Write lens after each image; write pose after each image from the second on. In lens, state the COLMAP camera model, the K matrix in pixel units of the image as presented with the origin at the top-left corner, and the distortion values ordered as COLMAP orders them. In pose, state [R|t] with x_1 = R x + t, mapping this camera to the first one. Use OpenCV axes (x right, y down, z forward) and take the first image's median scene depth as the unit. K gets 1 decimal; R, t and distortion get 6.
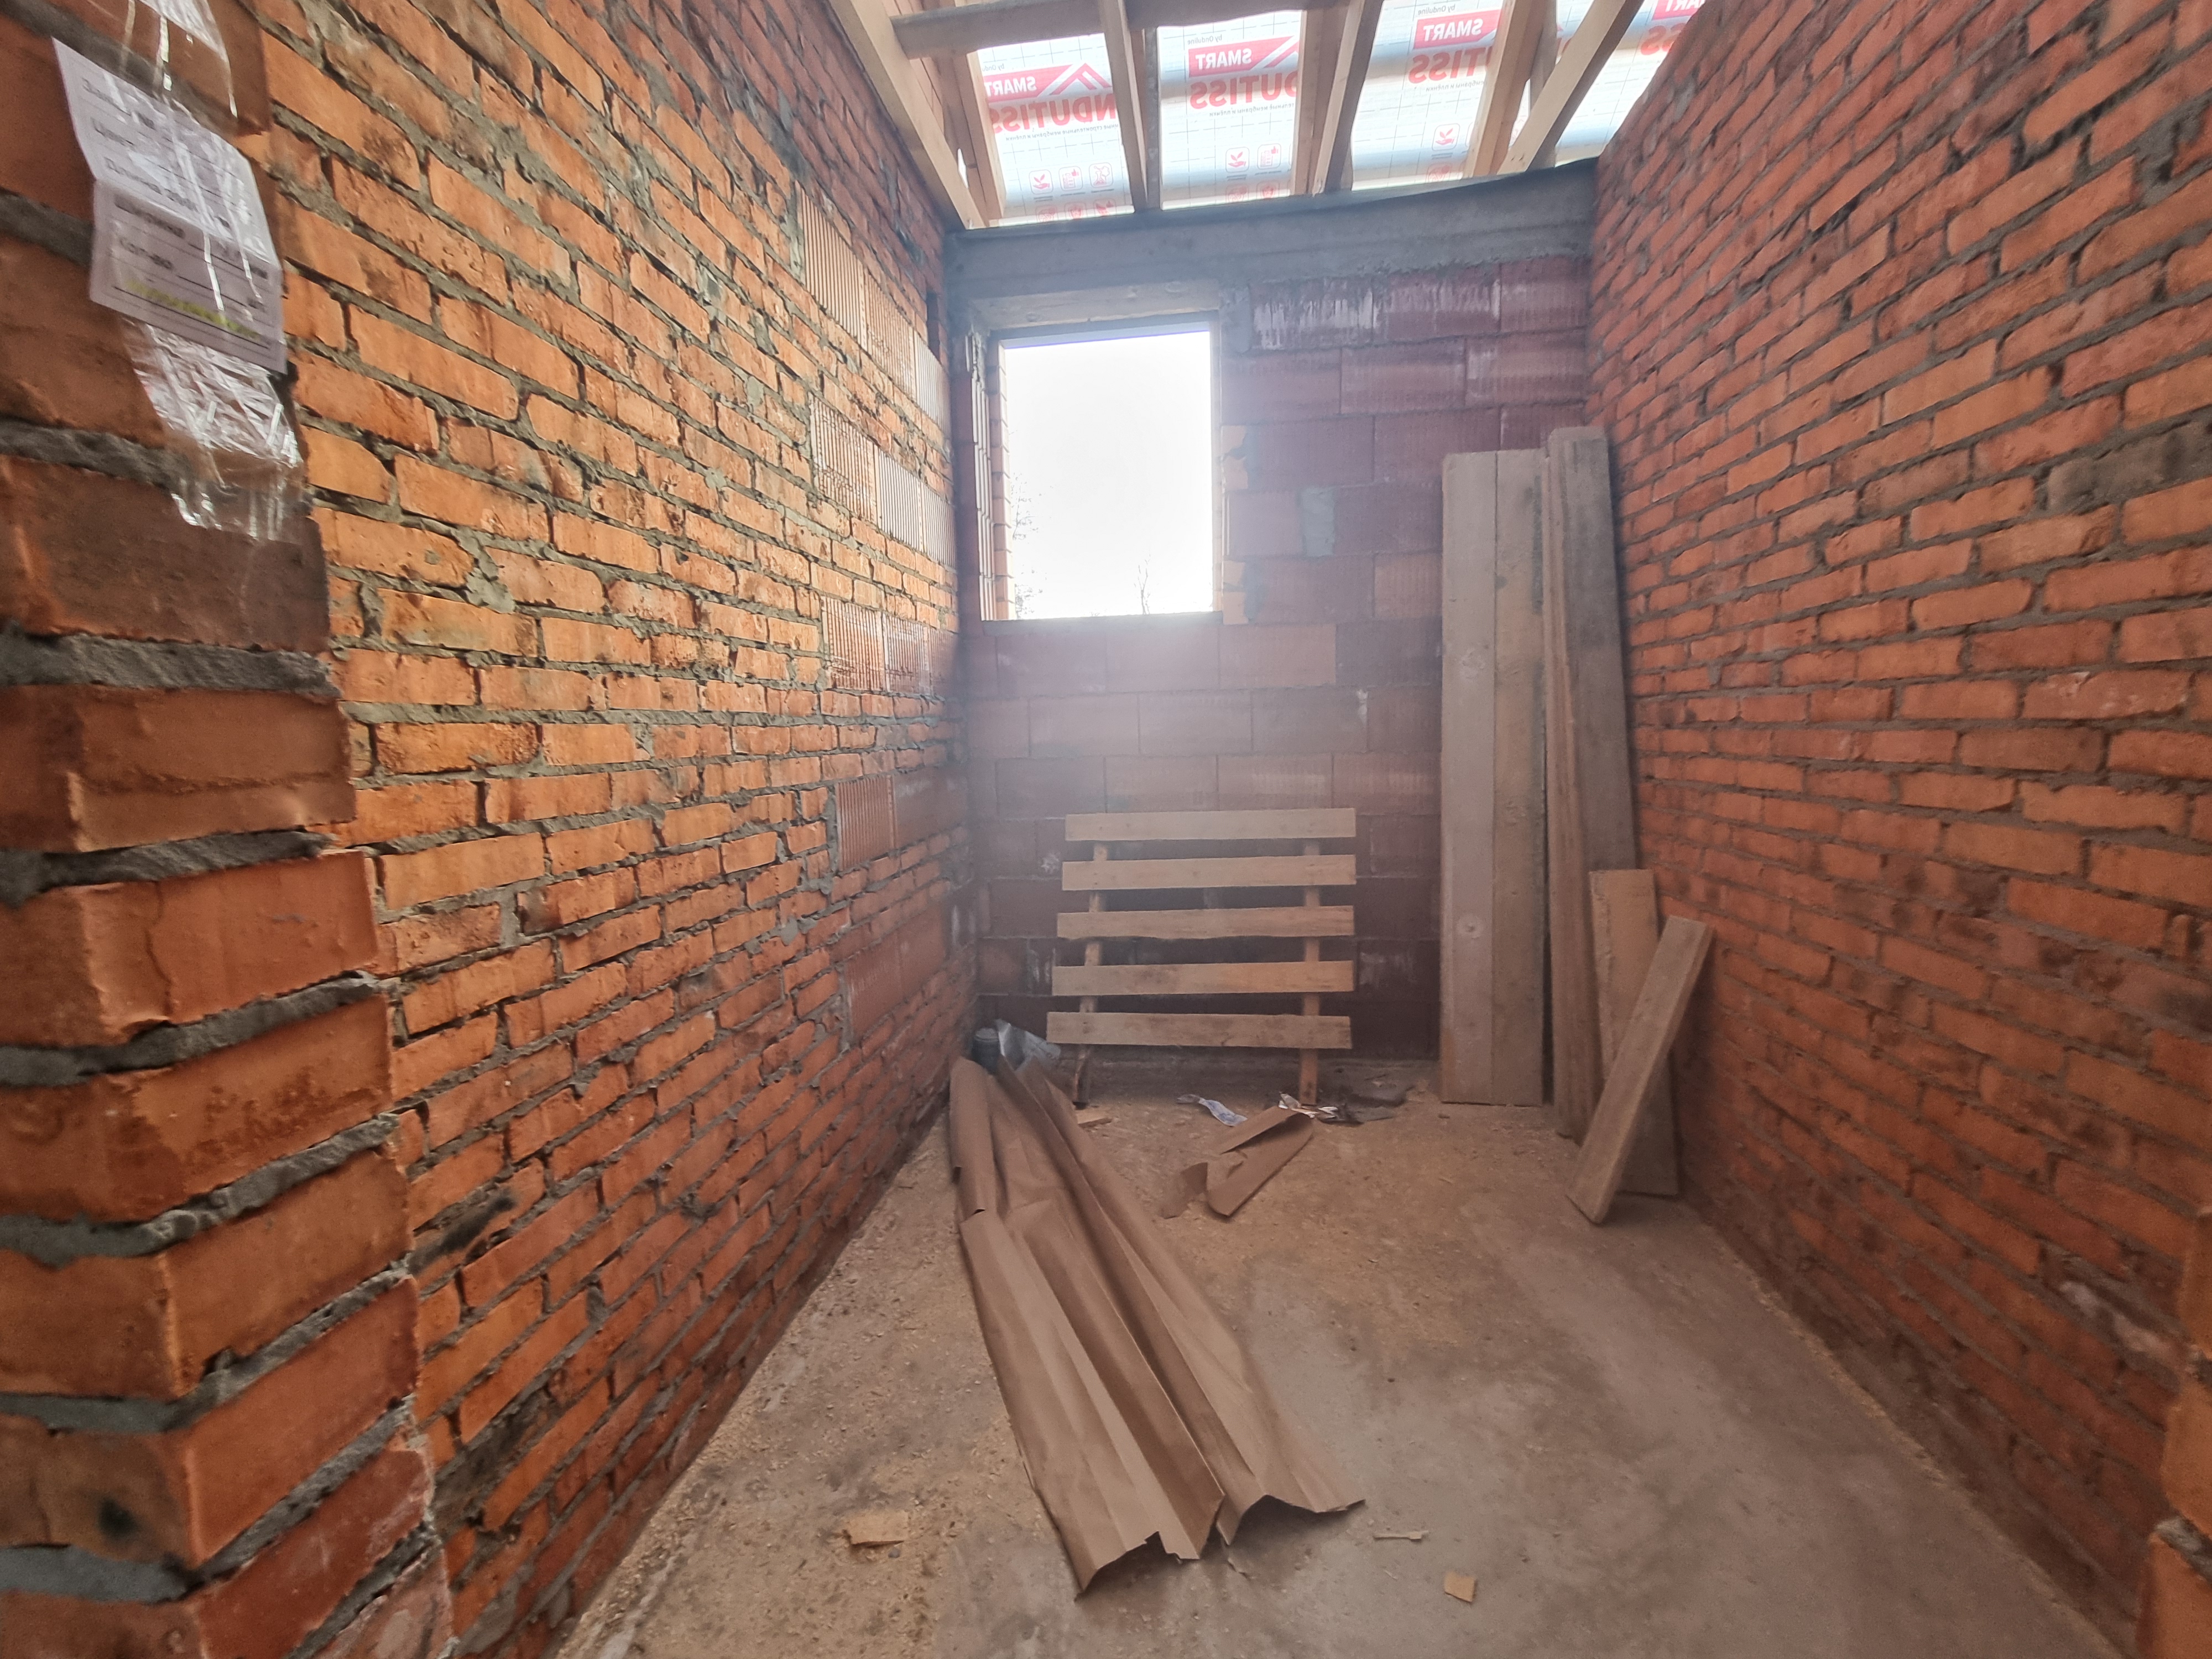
lens RADIAL K [[894.7, 0, 1108.1], [0, 894.7, 838.5], [0, 0, 1]] dist [-0.005451, 0.000754]
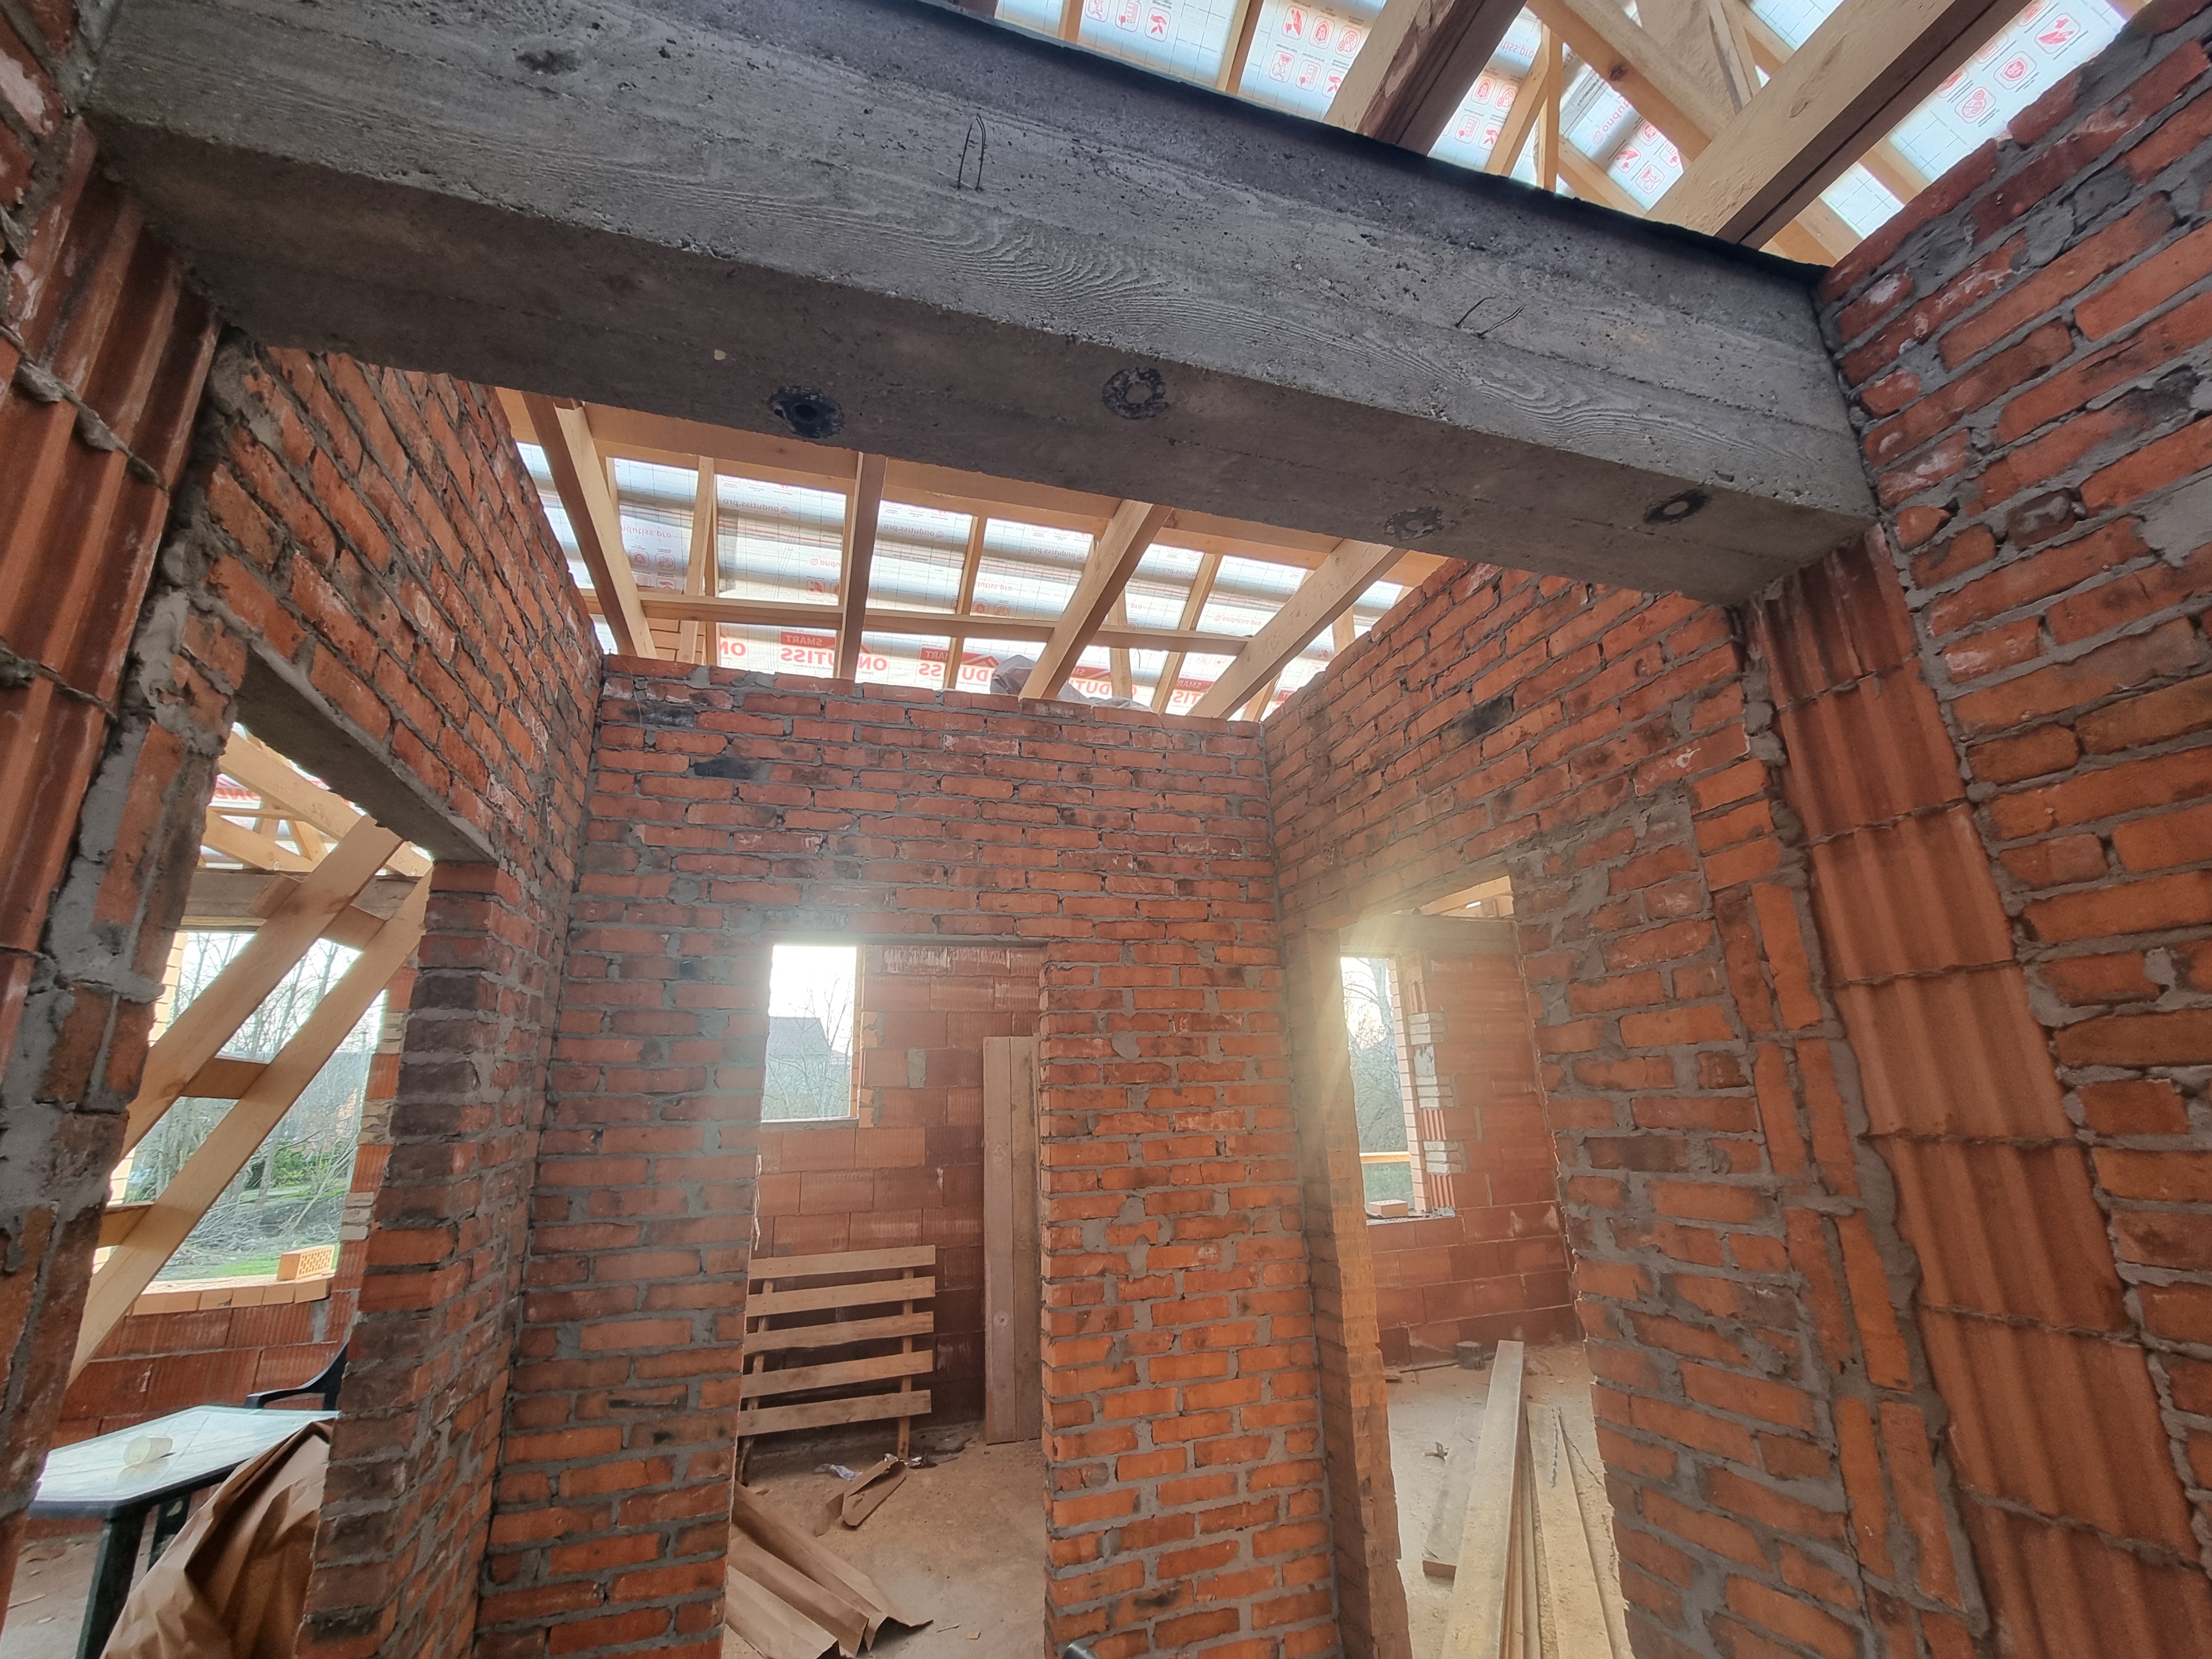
lens RADIAL K [[923.0, 0, 1088.9], [0, 923.0, 835.5], [0, 0, 1]] dist [-0.001233, 0.000150]
pose [[0.913736, 0.112659, 0.390377, -0.220631], [0.054412, 0.918208, -0.392344, -0.045482], [-0.402648, 0.379740, 0.832870, -0.843901]]
